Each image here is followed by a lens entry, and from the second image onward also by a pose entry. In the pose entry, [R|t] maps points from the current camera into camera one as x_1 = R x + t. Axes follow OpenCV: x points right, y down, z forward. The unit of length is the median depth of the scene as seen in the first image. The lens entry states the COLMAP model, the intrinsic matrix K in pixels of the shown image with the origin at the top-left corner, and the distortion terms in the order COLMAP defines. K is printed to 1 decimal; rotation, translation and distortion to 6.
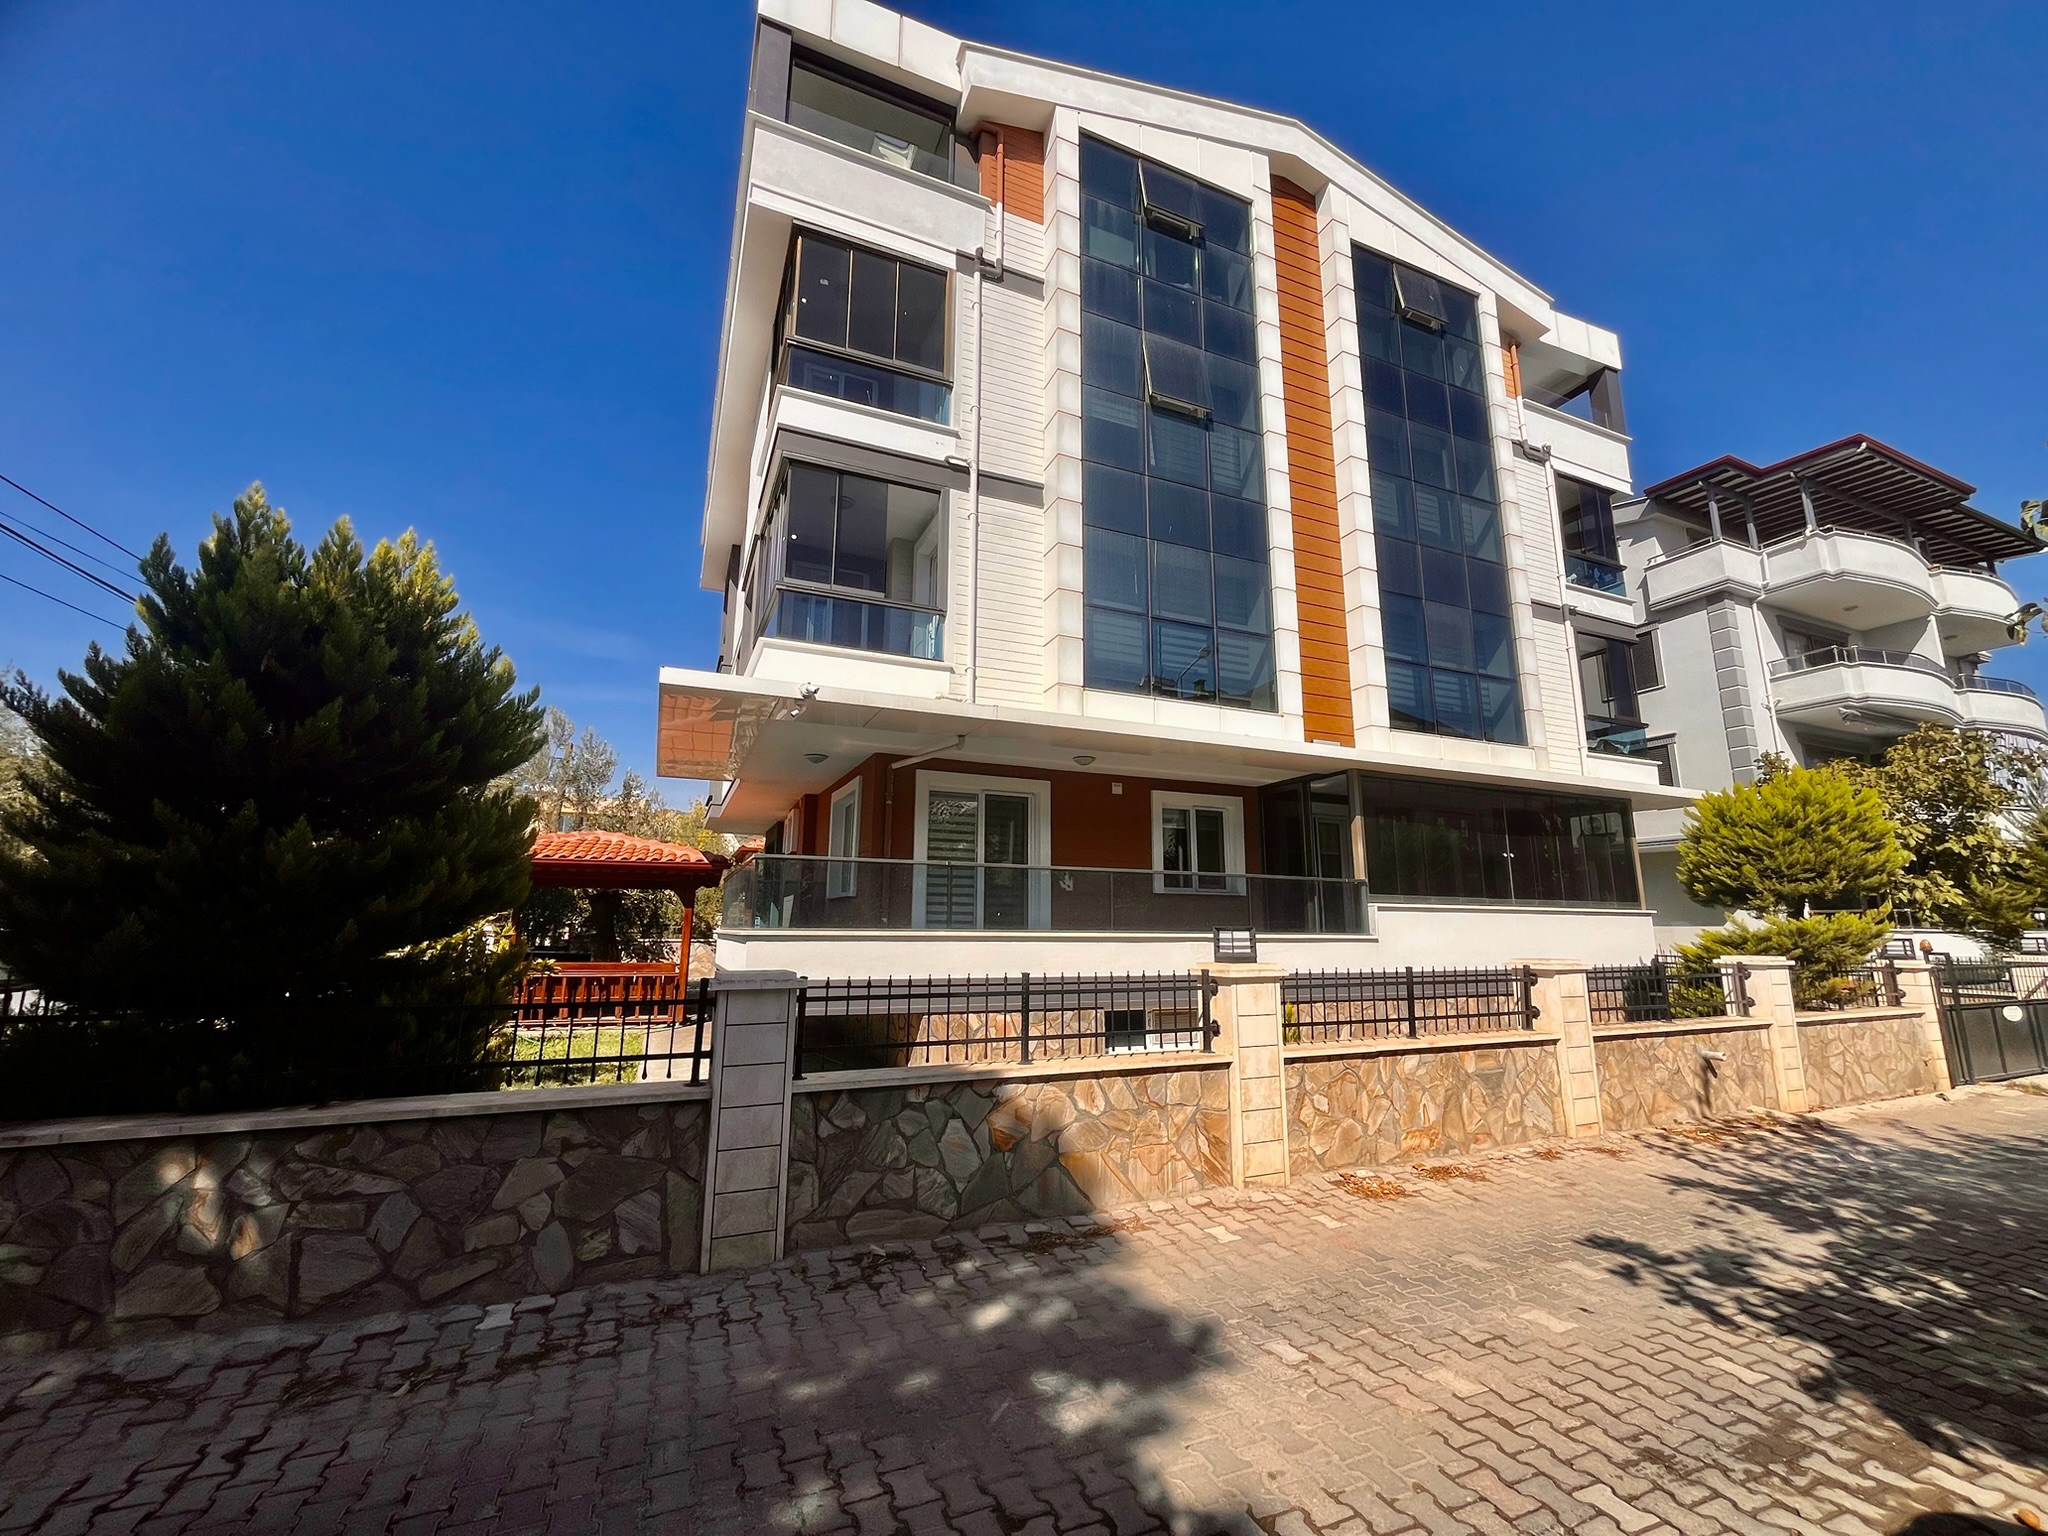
lens RADIAL K [[830.1, 0, 1026.4], [0, 830.1, 768.7], [0, 0, 1]] dist [-0.005303, 0.000747]
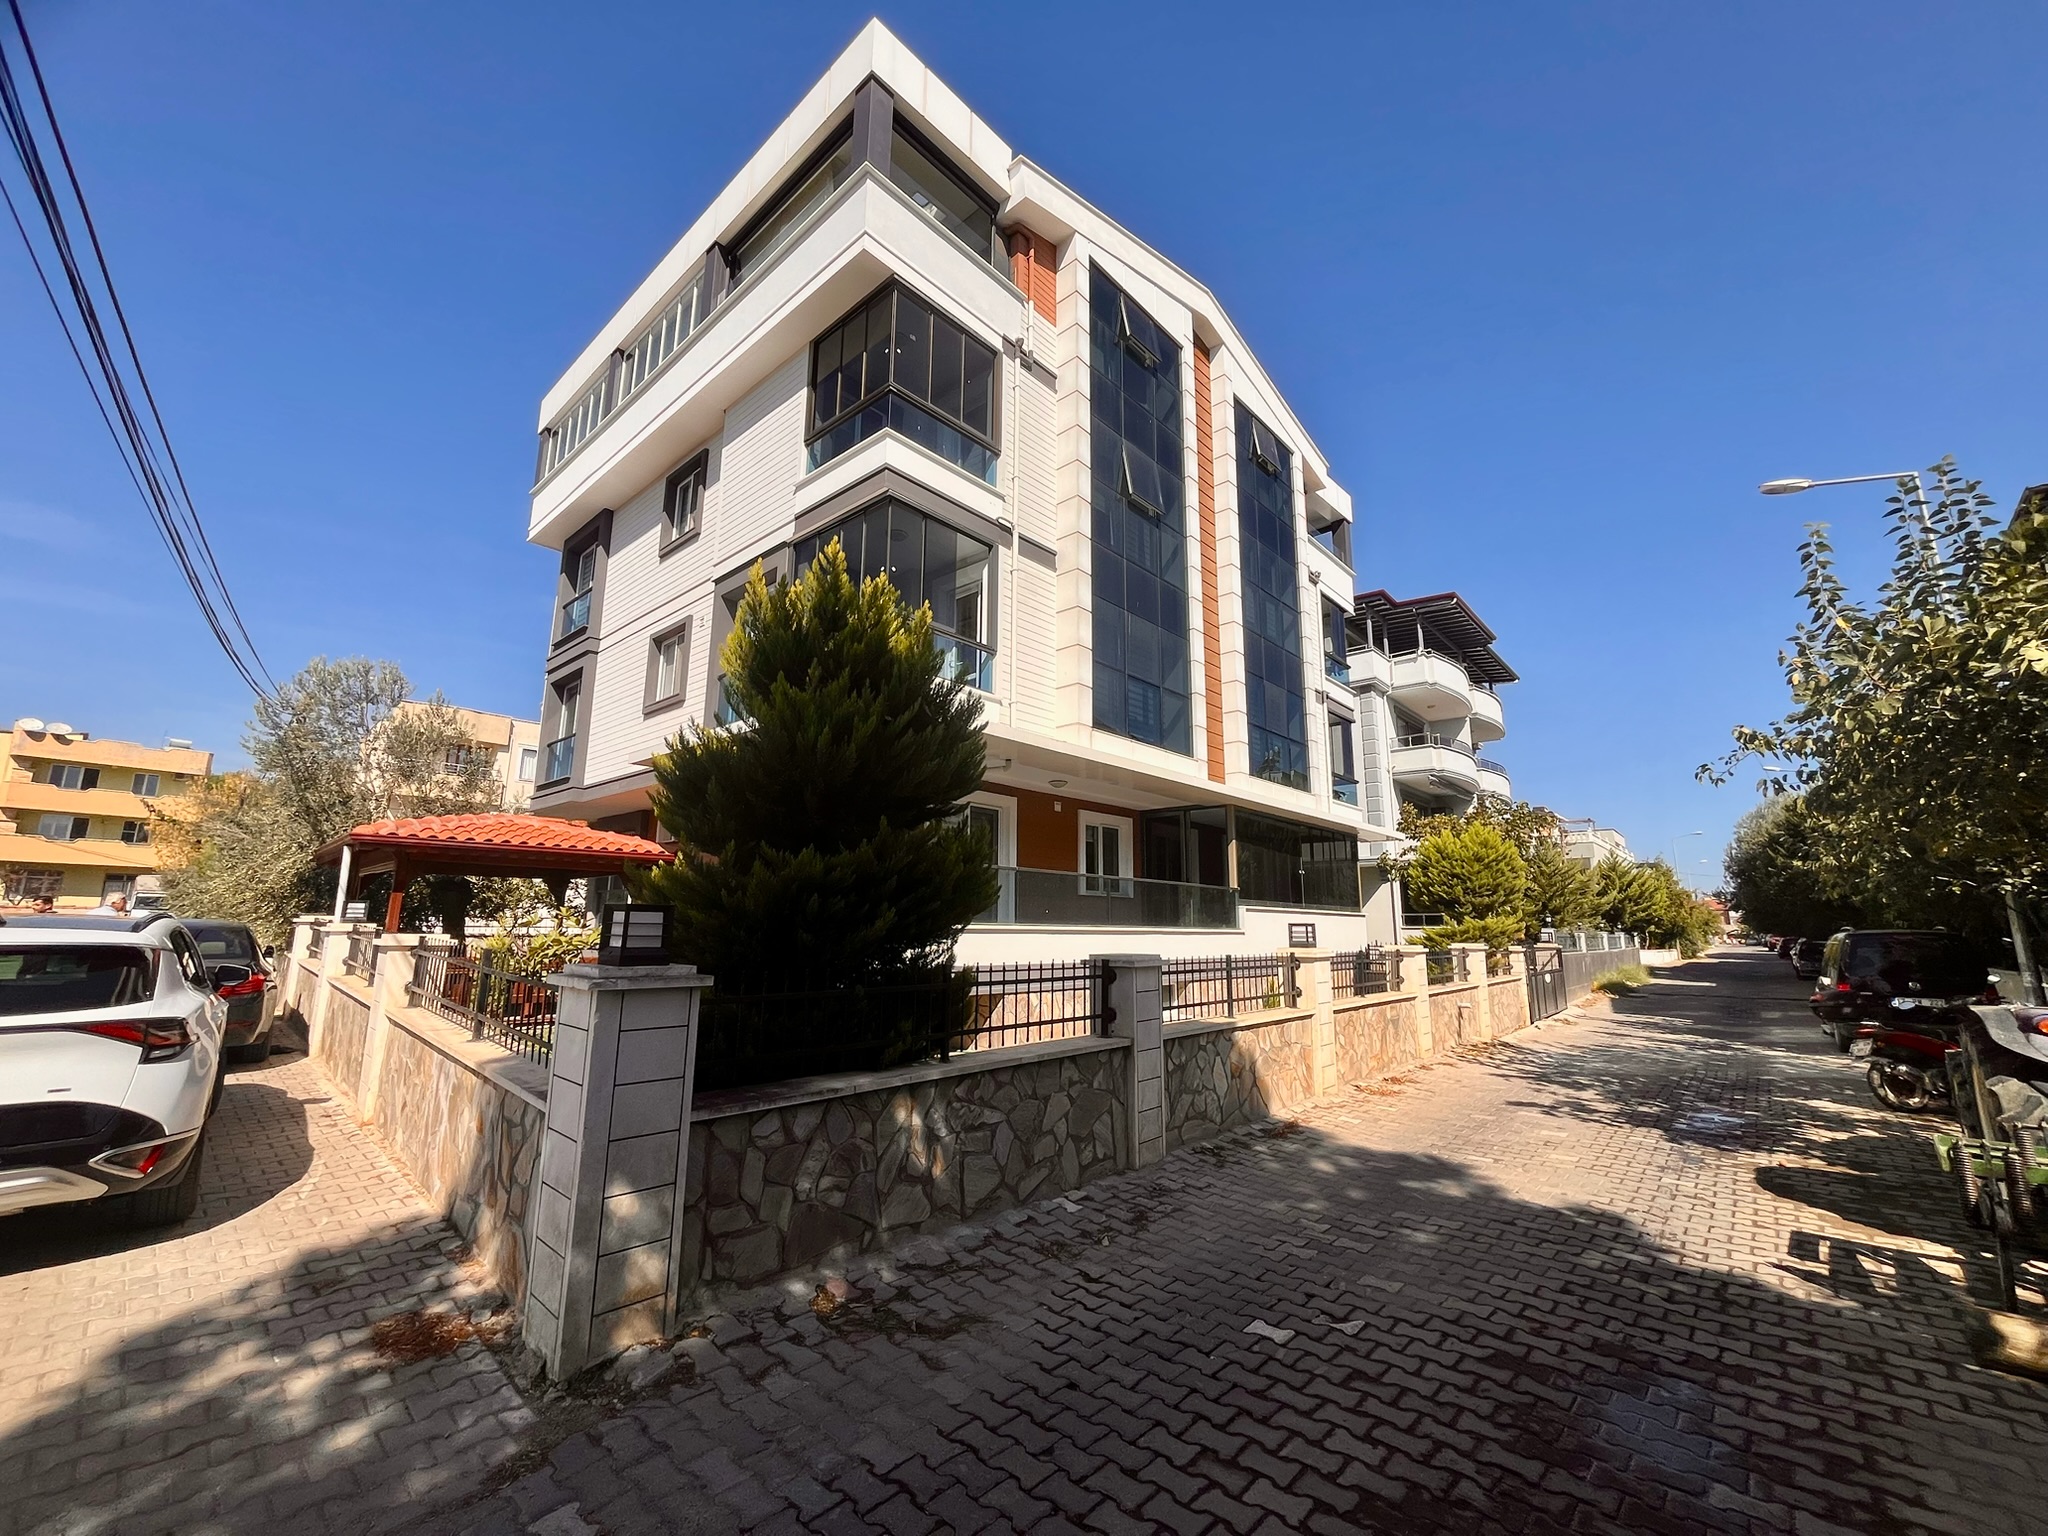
lens RADIAL K [[830.1, 0, 1021.7], [0, 830.1, 767.0], [0, 0, 1]] dist [-0.005303, 0.000747]
pose [[0.908706, 0.083078, 0.409085, -0.503328], [-0.084874, 0.996296, -0.013799, -0.013473], [-0.408716, -0.022182, 0.912392, -0.078434]]
